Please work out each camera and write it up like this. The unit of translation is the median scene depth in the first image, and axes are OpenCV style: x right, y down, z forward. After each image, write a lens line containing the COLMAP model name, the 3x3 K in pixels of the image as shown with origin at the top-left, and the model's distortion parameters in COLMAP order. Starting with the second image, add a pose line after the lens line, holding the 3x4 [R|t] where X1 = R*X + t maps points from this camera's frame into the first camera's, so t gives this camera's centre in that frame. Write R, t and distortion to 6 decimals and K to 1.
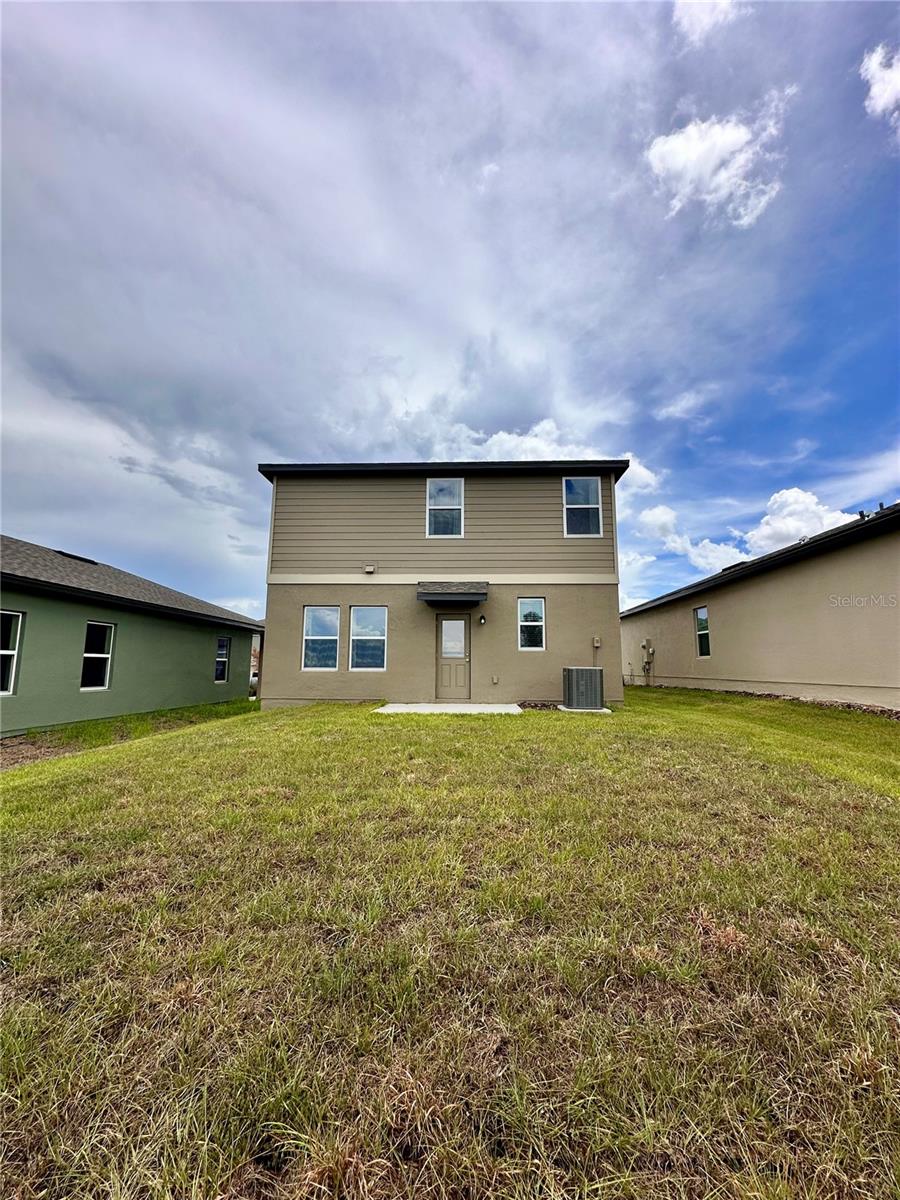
lens RADIAL K [[478.3, 0, 439.0], [0, 478.3, 600.7], [0, 0, 1]] dist [-0.000963, 0.000496]
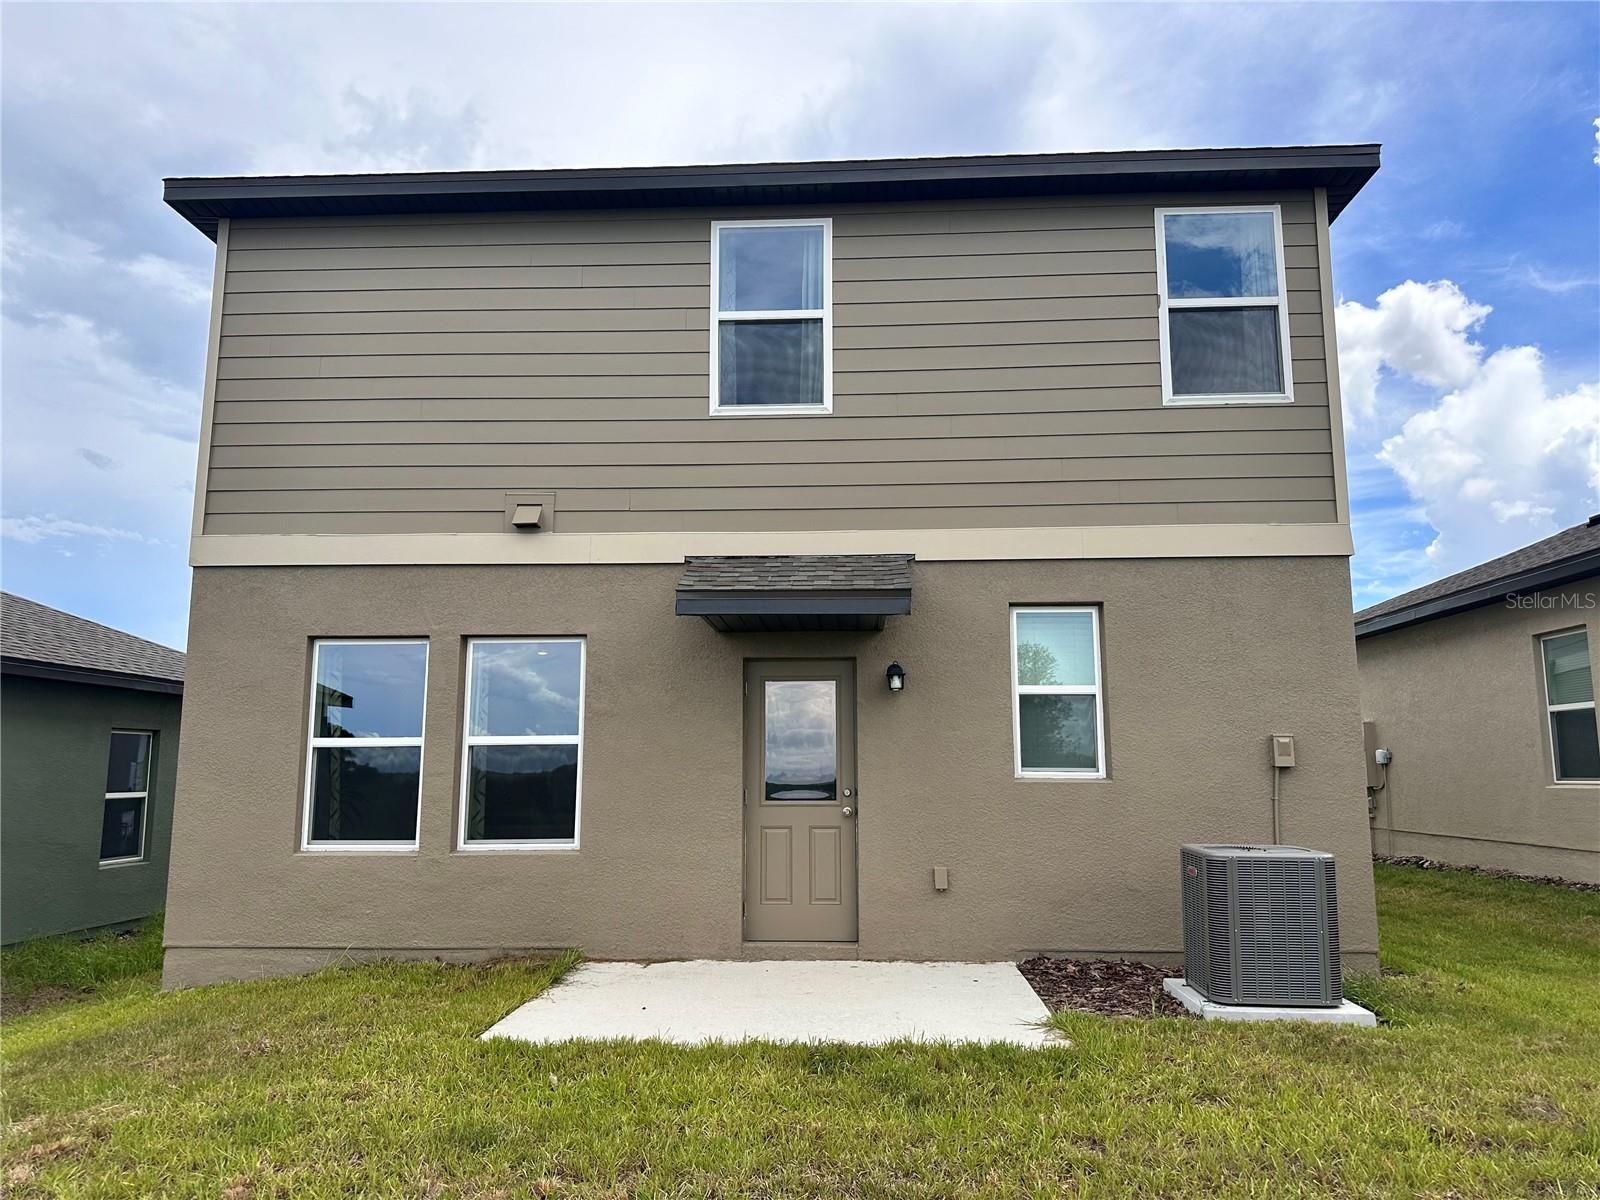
lens RADIAL K [[1103.9, 0, 800.0], [0, 1103.9, 597.3], [0, 0, 1]] dist [0.047741, -0.028829]
pose [[0.999905, -0.007426, 0.011621, 0.021239], [0.007598, 0.999861, -0.014859, -0.001709], [-0.011509, 0.014946, 0.999822, 0.281817]]
